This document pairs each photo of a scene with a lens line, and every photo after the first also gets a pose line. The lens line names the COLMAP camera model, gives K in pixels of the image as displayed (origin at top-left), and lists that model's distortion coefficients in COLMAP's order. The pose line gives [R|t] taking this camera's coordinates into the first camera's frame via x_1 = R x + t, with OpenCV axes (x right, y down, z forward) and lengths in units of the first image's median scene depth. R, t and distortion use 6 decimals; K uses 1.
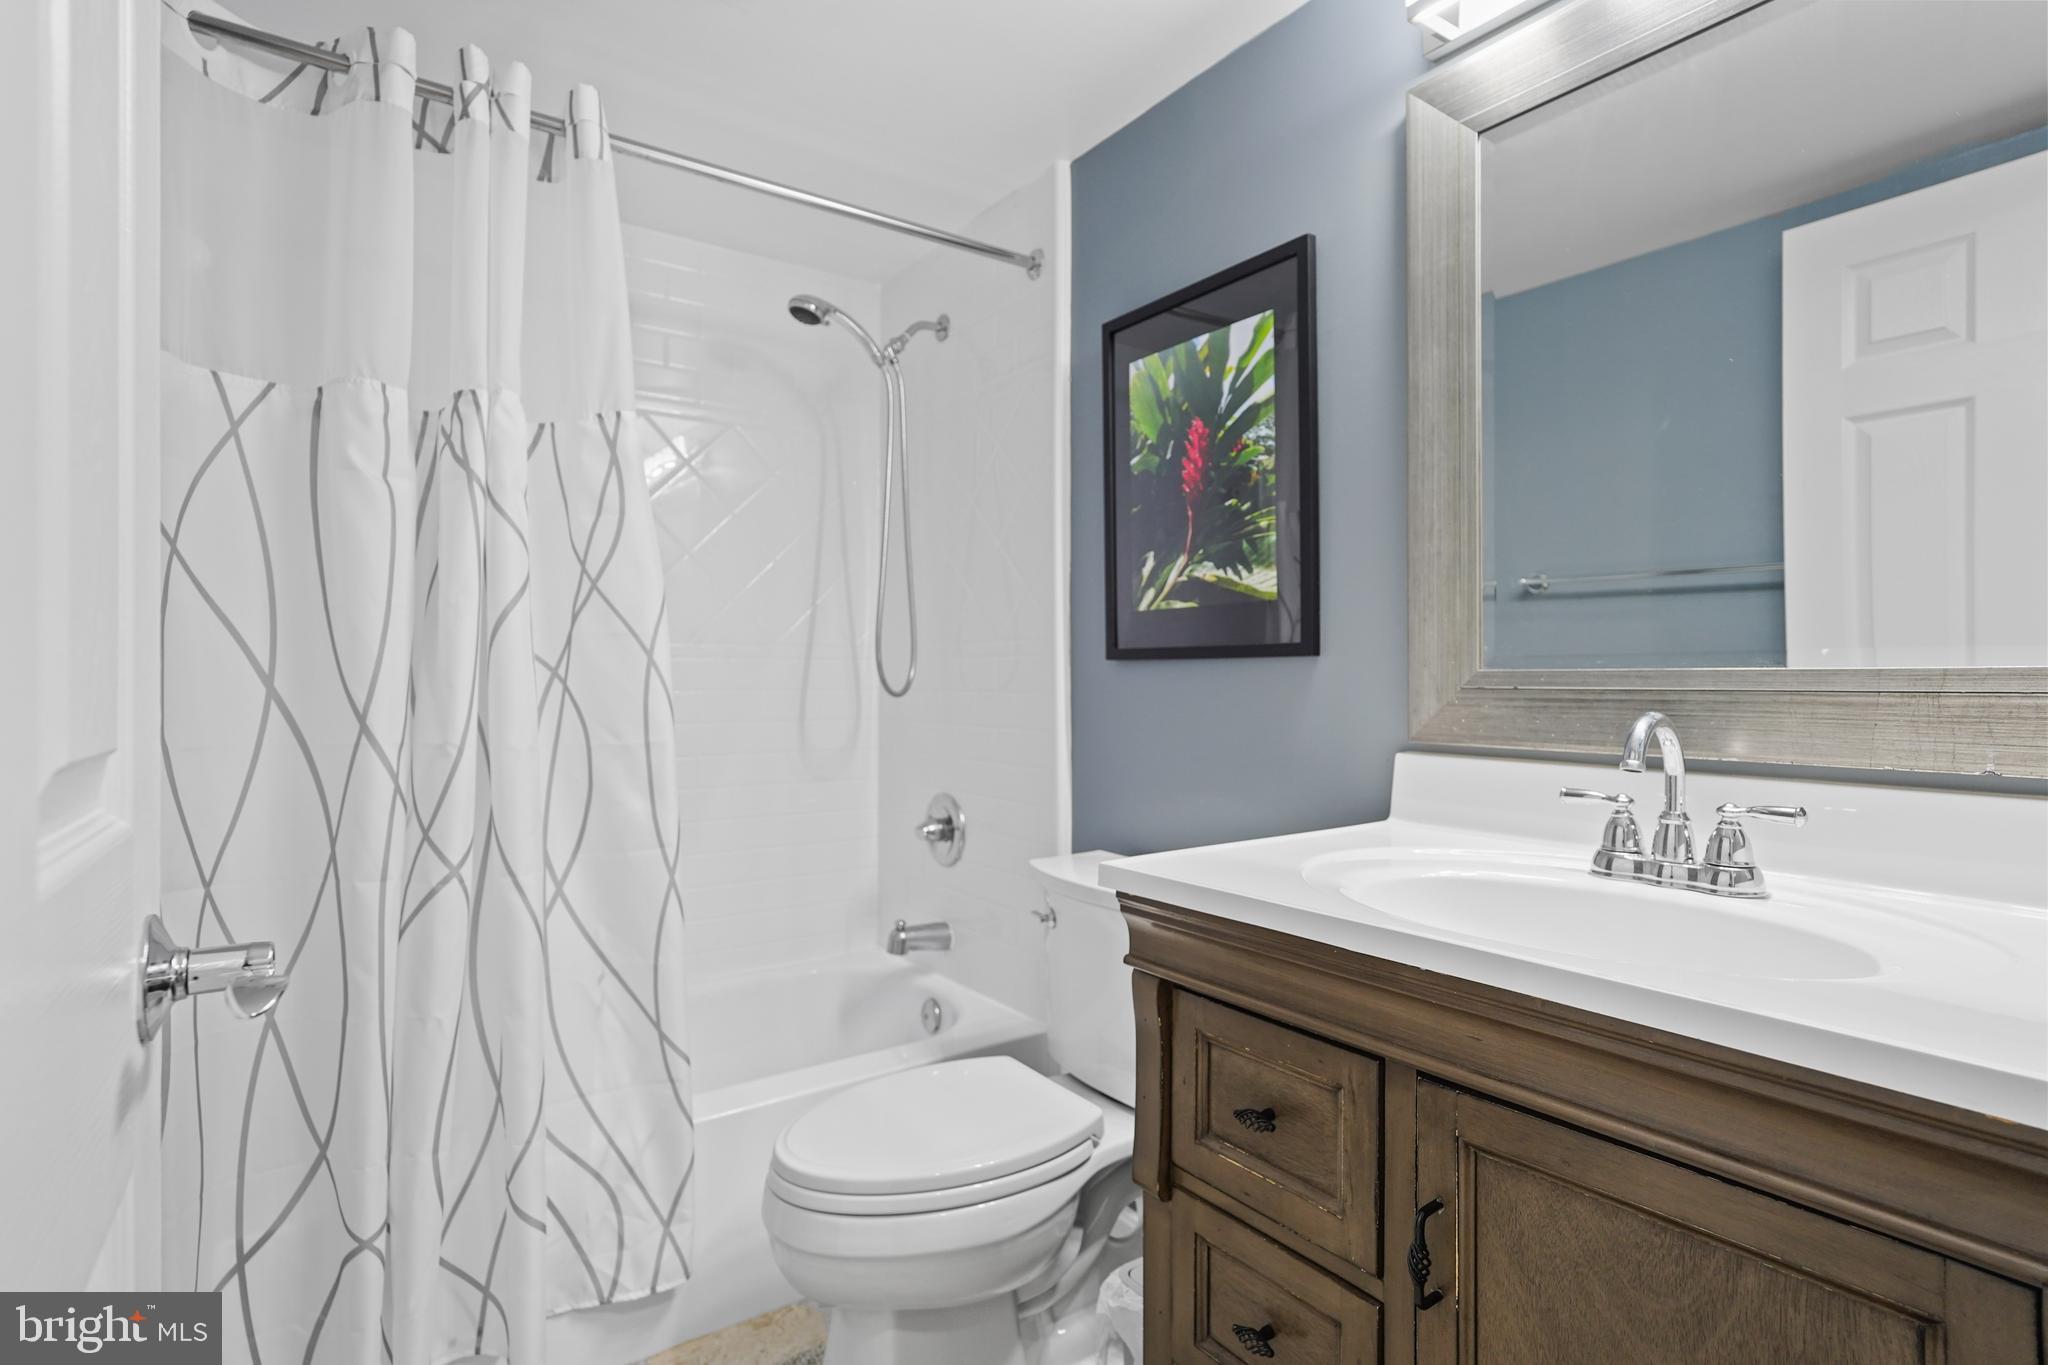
lens RADIAL K [[1045.3, 0, 1022.9], [0, 1045.3, 676.8], [0, 0, 1]] dist [-0.017868, -0.000663]
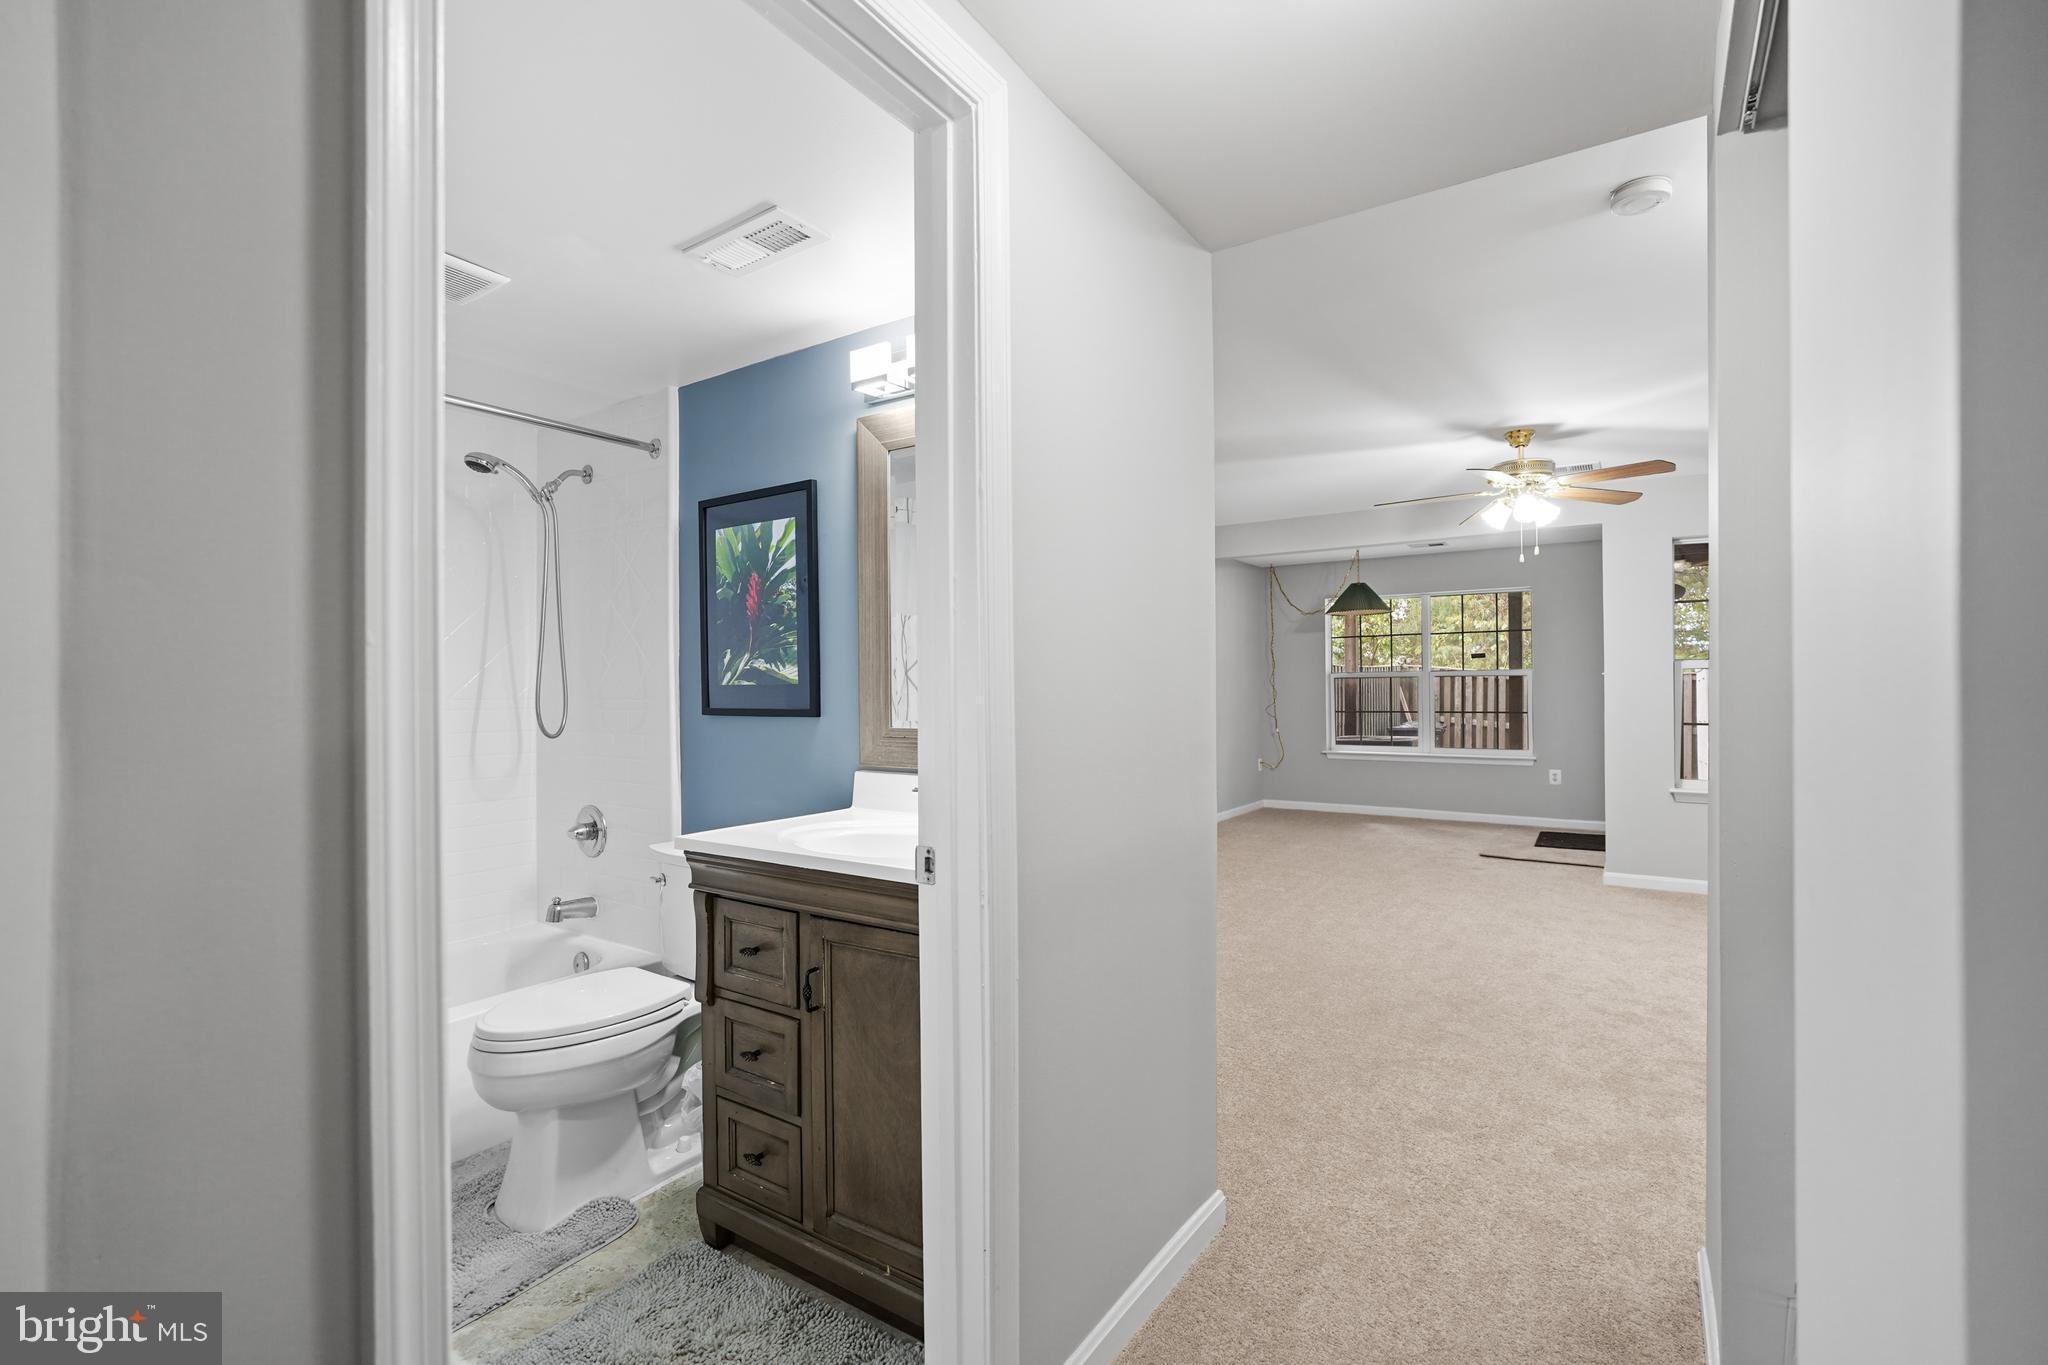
lens RADIAL K [[920.8, 0, 1022.4], [0, 920.8, 683.3], [0, 0, 1]] dist [-0.011504, 0.000381]
pose [[0.935424, -0.006150, 0.353475, 0.050722], [0.008968, 0.999940, -0.006335, -0.061783], [-0.353414, 0.009096, 0.935423, -0.565299]]
